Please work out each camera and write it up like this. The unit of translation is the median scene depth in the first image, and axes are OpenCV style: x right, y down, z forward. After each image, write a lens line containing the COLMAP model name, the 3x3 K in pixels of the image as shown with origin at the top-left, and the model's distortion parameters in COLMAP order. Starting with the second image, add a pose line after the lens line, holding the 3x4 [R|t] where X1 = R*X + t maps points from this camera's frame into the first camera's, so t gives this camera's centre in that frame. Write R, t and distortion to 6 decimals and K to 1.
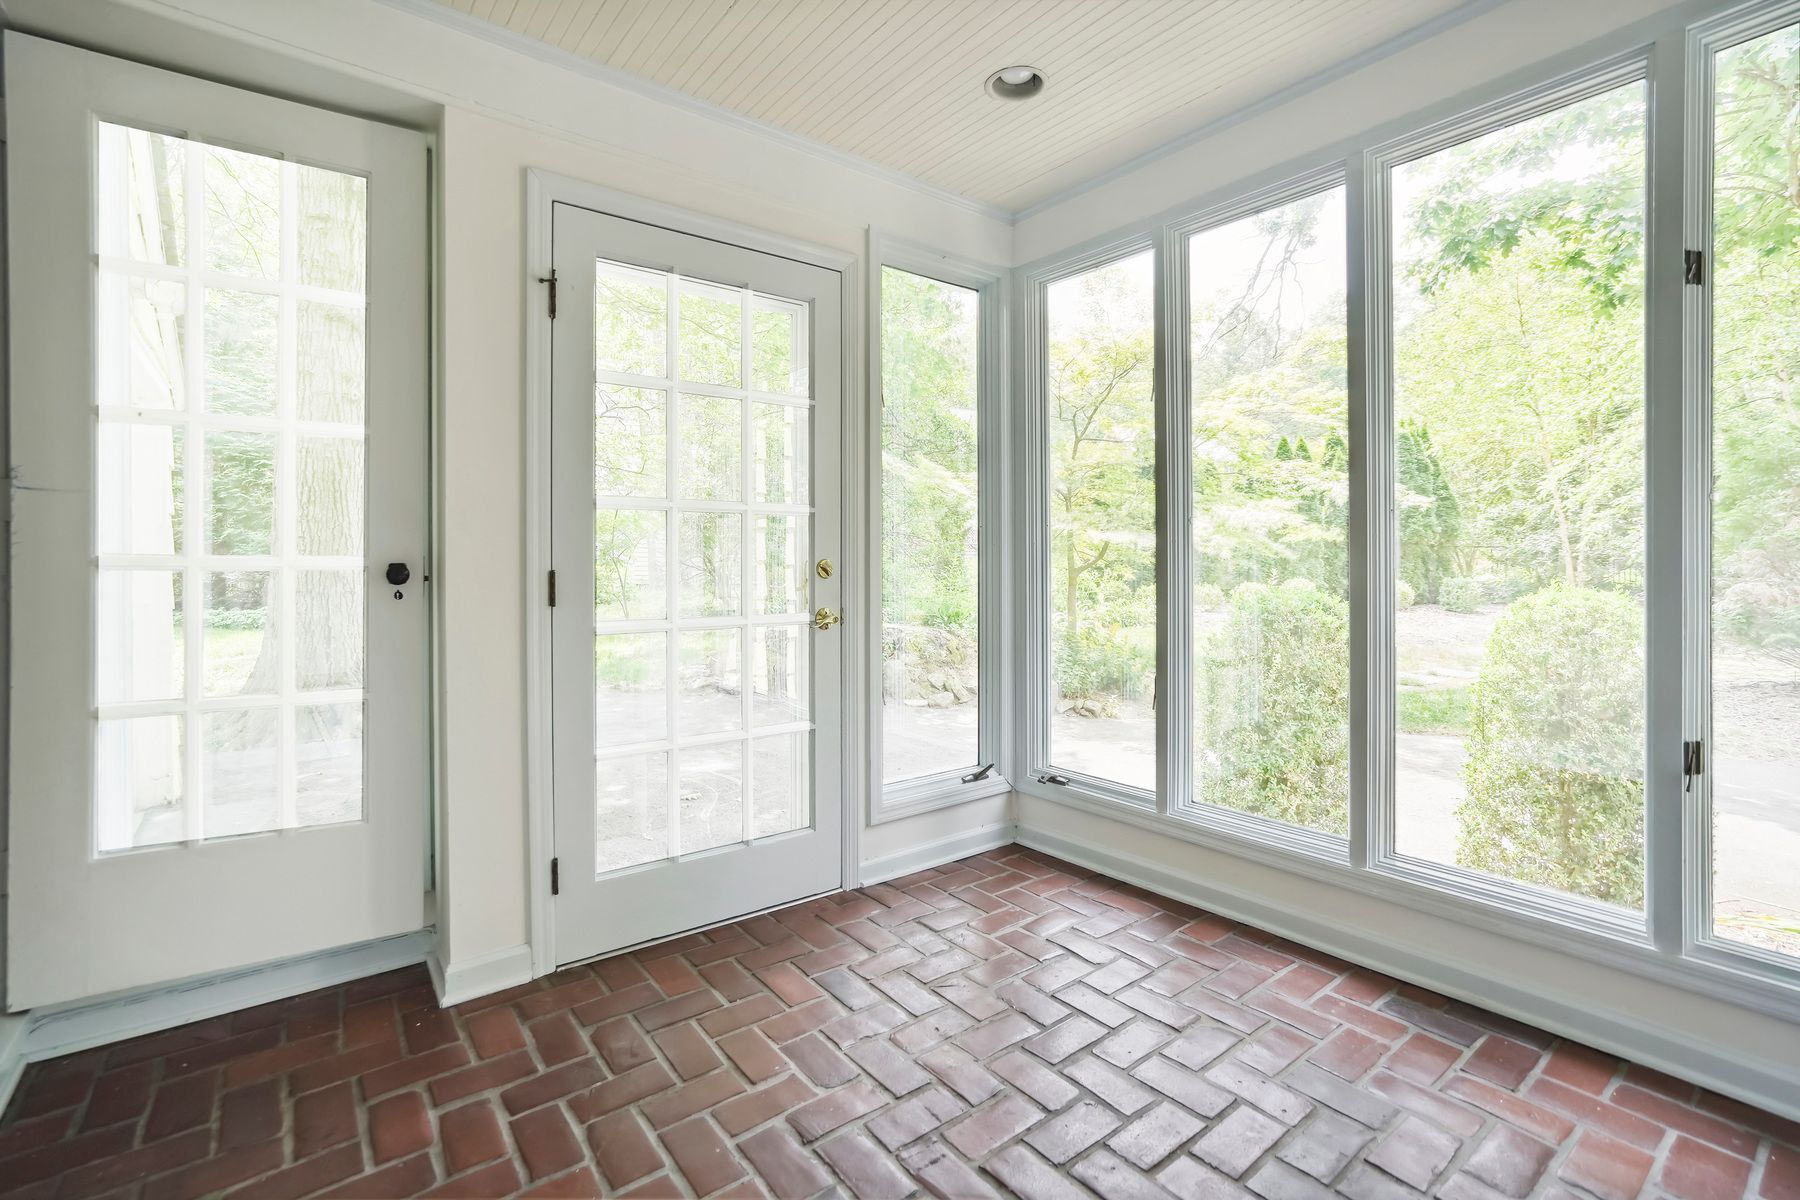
lens RADIAL K [[838.9, 0, 904.5], [0, 838.9, 565.4], [0, 0, 1]] dist [0.000366, 0.000291]
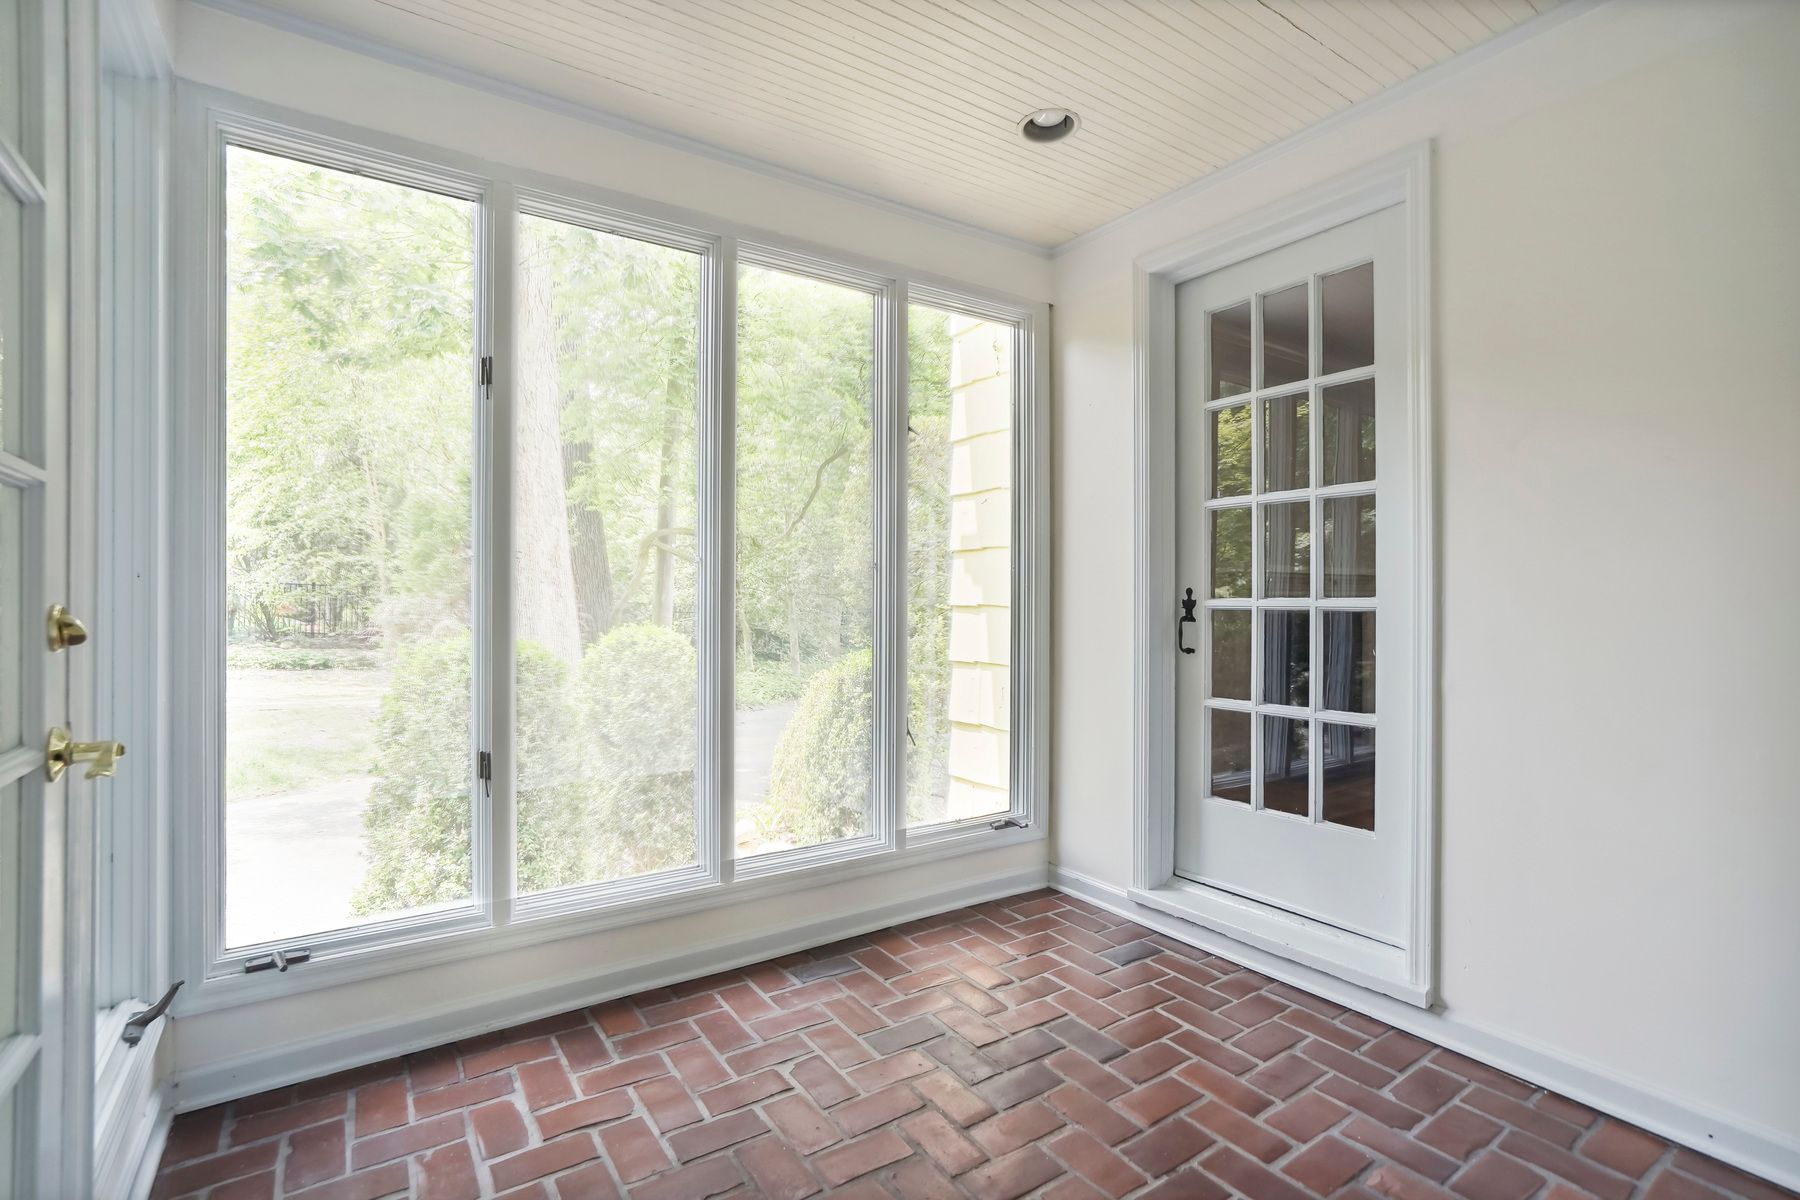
lens RADIAL K [[847.7, 0, 900.0], [0, 847.7, 600.0], [0, 0, 1]] dist [-0.001773, 0.000182]
pose [[0.069280, 0.007552, 0.997569, -0.613855], [0.003131, 0.999965, -0.007788, -0.000353], [-0.997592, 0.003662, 0.069254, 0.769787]]
